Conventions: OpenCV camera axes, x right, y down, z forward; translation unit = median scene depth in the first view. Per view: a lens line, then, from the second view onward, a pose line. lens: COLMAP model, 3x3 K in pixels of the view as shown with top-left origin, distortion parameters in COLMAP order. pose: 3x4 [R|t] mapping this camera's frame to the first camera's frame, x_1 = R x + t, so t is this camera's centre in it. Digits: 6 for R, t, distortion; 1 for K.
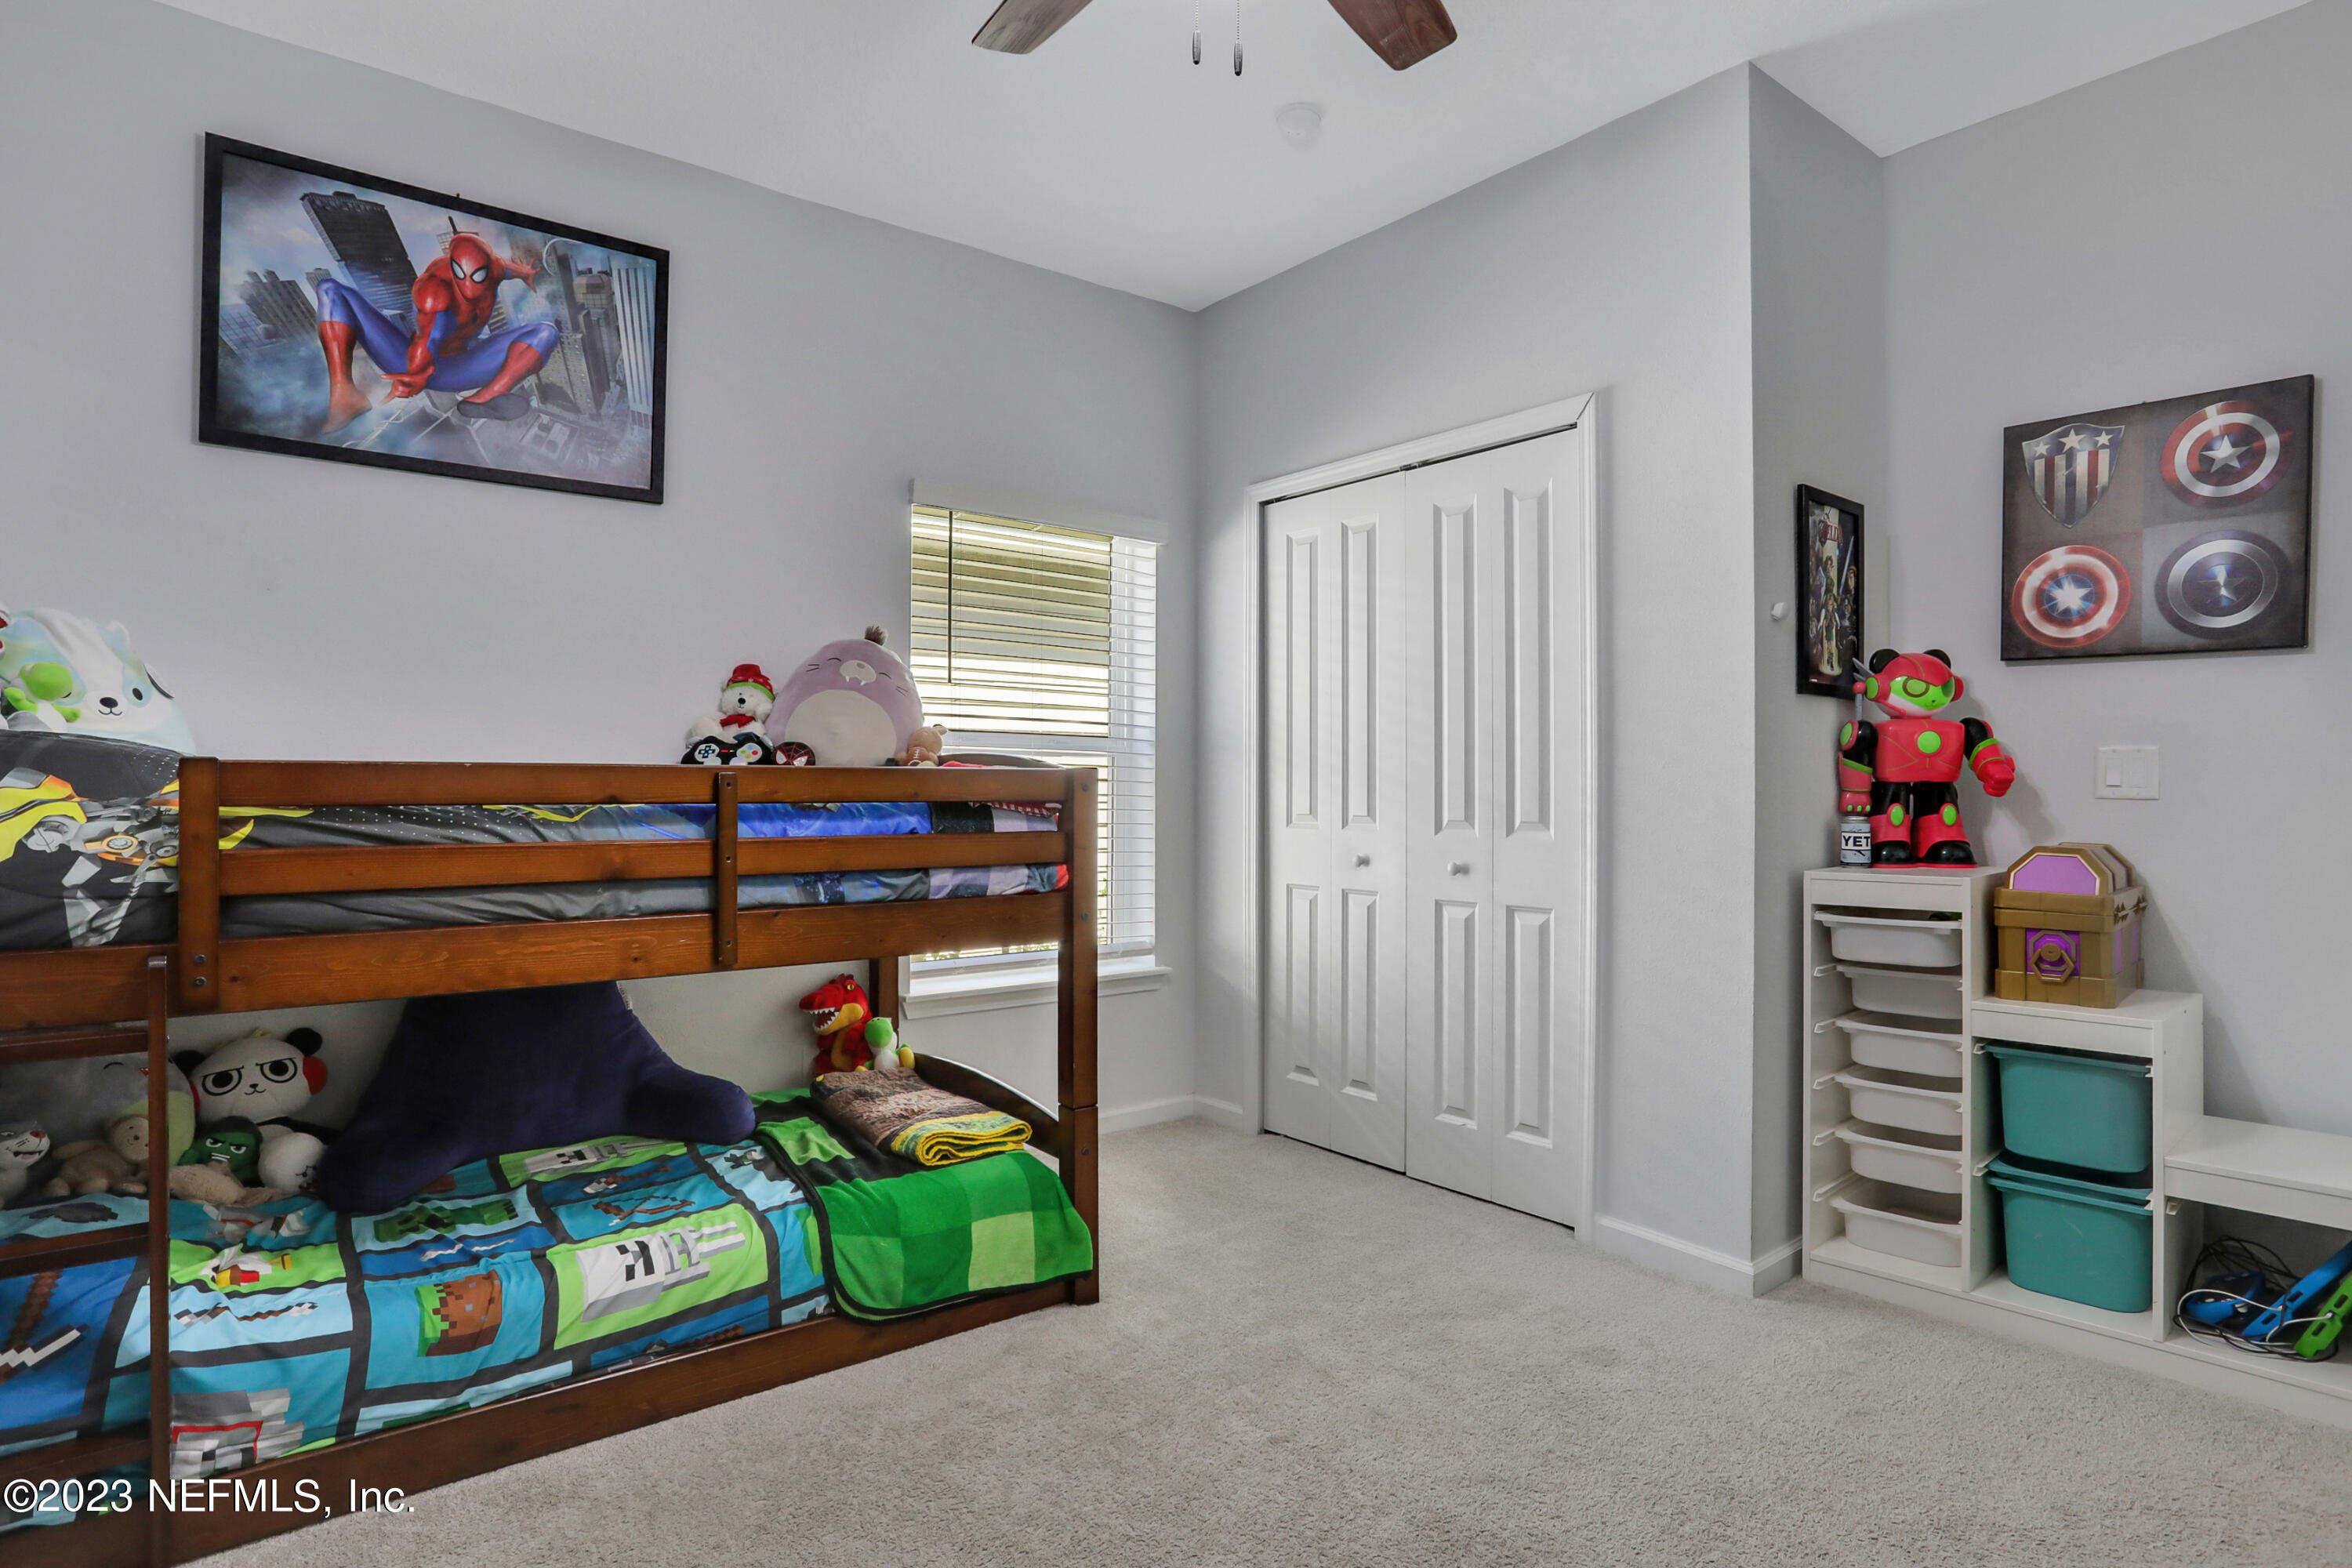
lens RADIAL K [[1262.4, 0, 1176.0], [0, 1262.4, 784.0], [0, 0, 1]] dist [-0.064803, 0.041442]
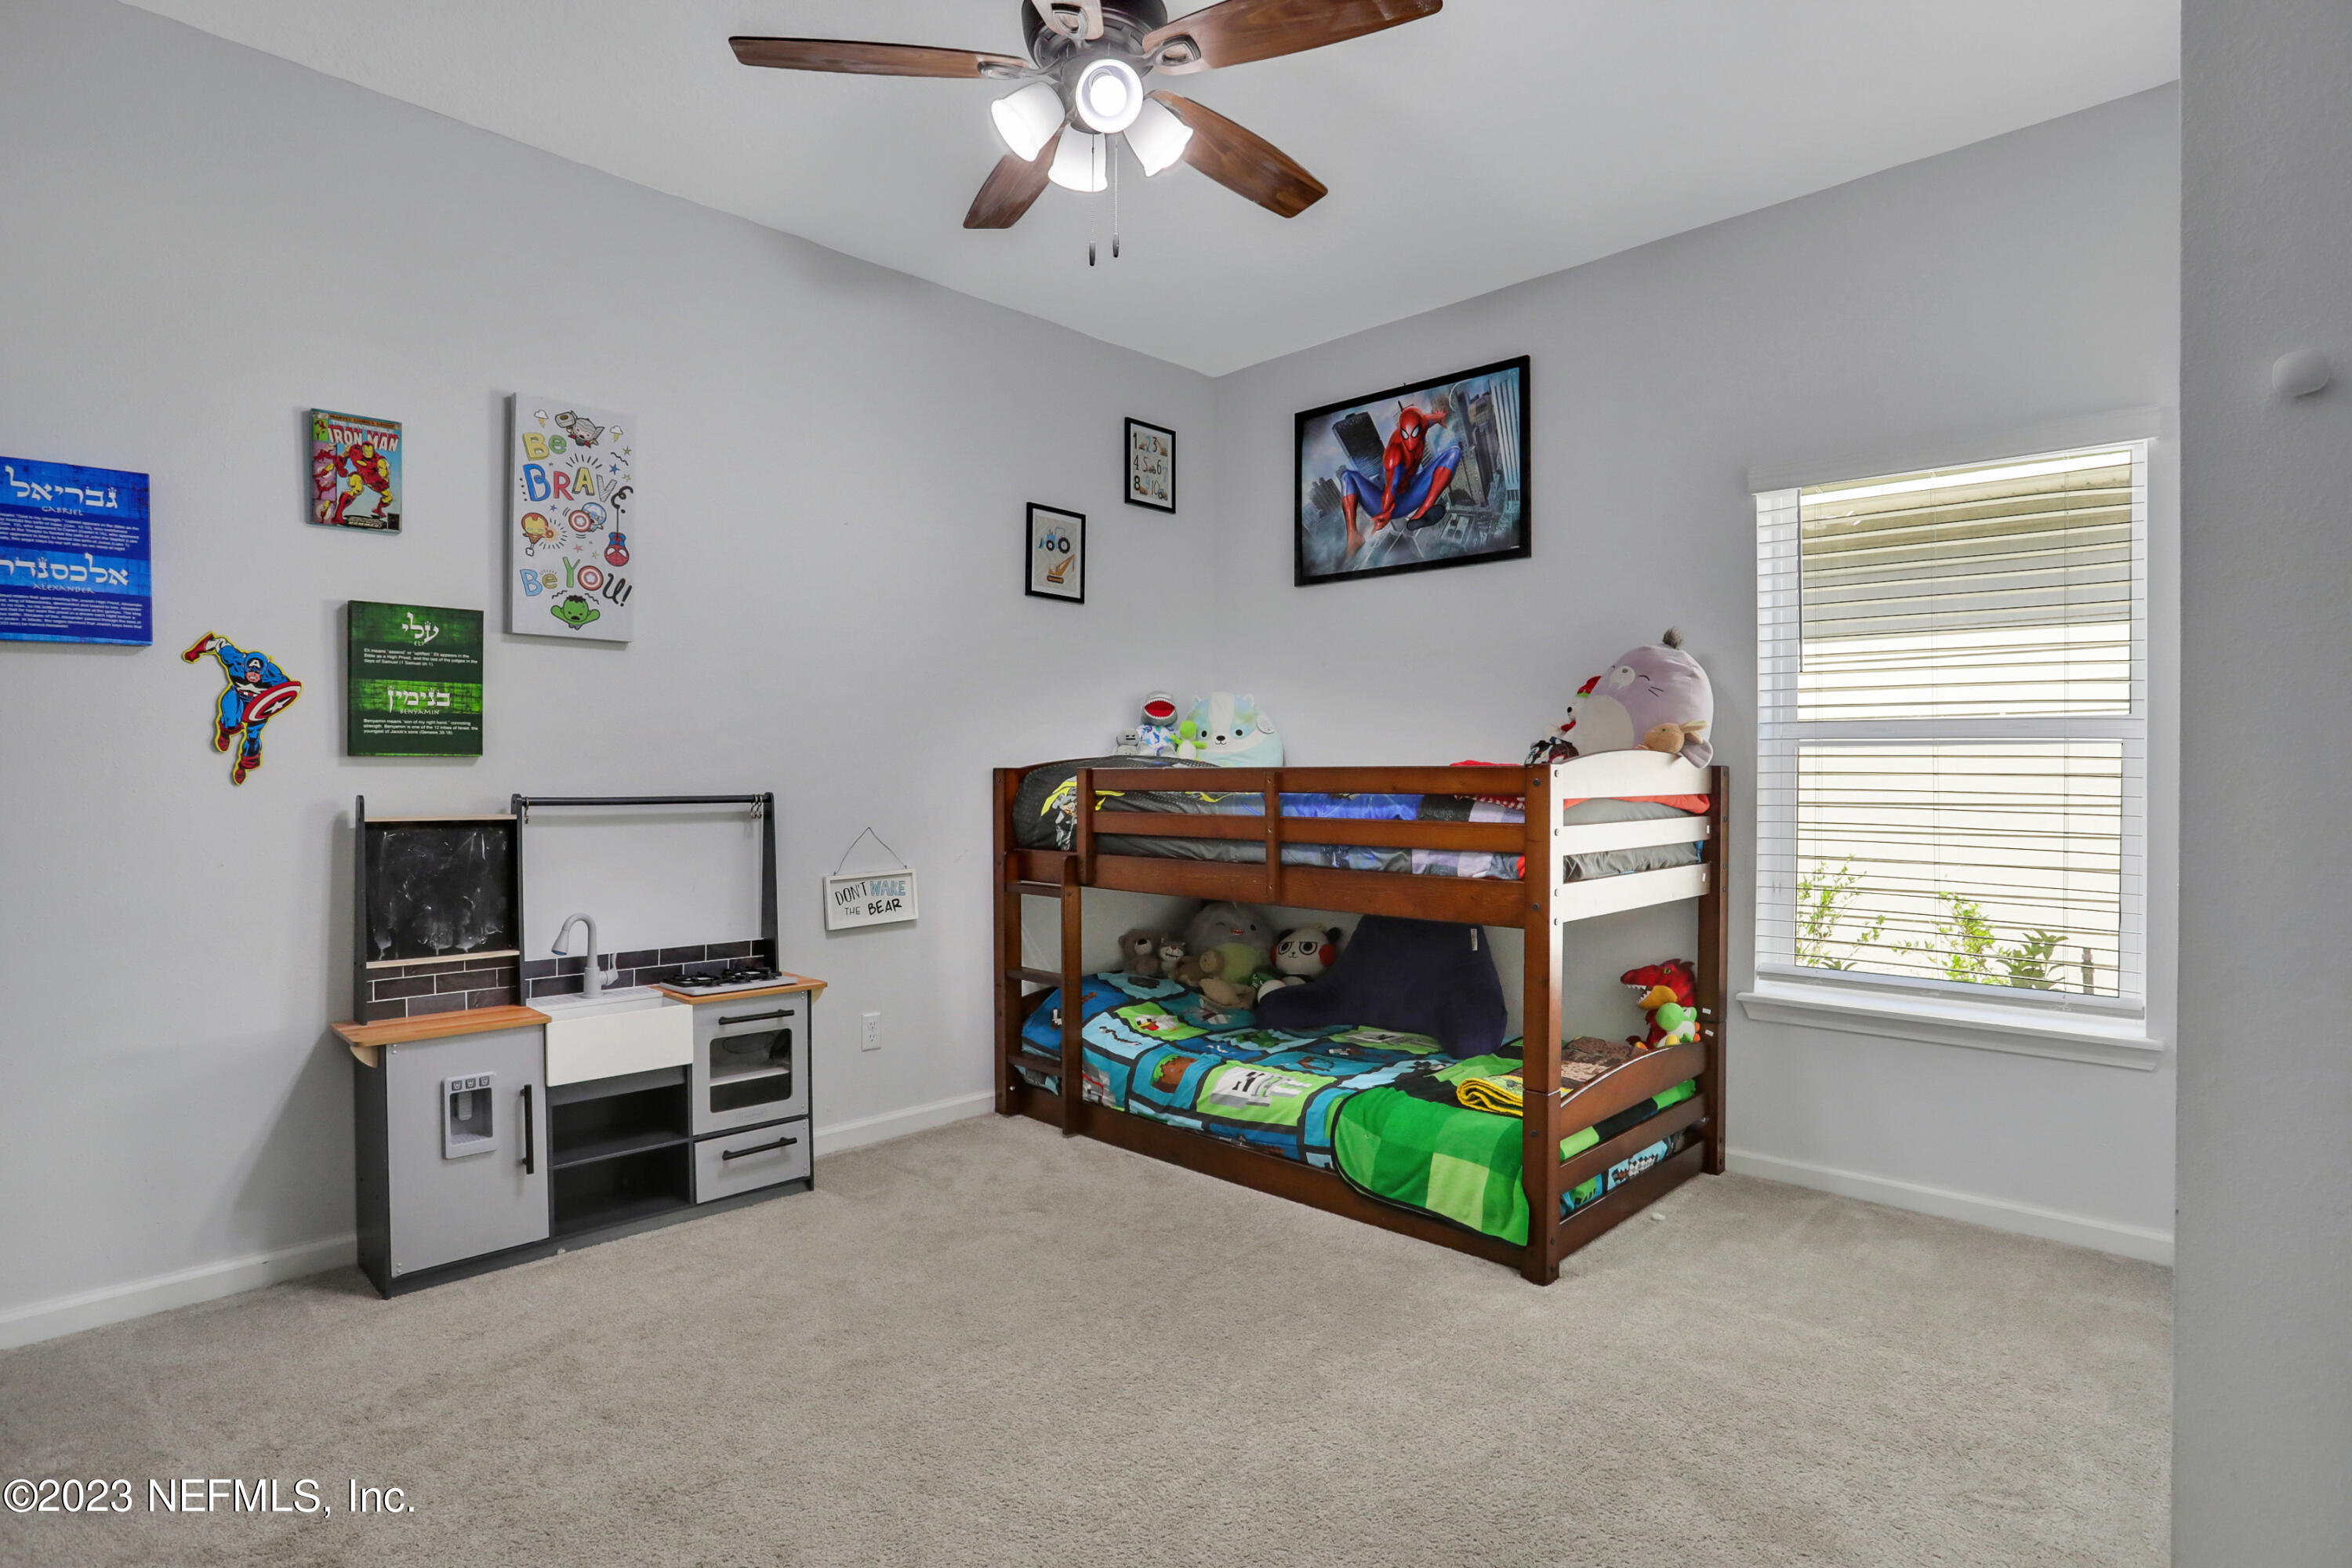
lens RADIAL K [[1197.6, 0, 1176.0], [0, 1197.6, 784.0], [0, 0, 1]] dist [-0.073602, 0.034403]
pose [[0.129324, 0.002325, -0.991600, 0.876716], [-0.000574, 0.999997, 0.002270, 0.002048], [0.991602, 0.000275, 0.129325, 0.593867]]
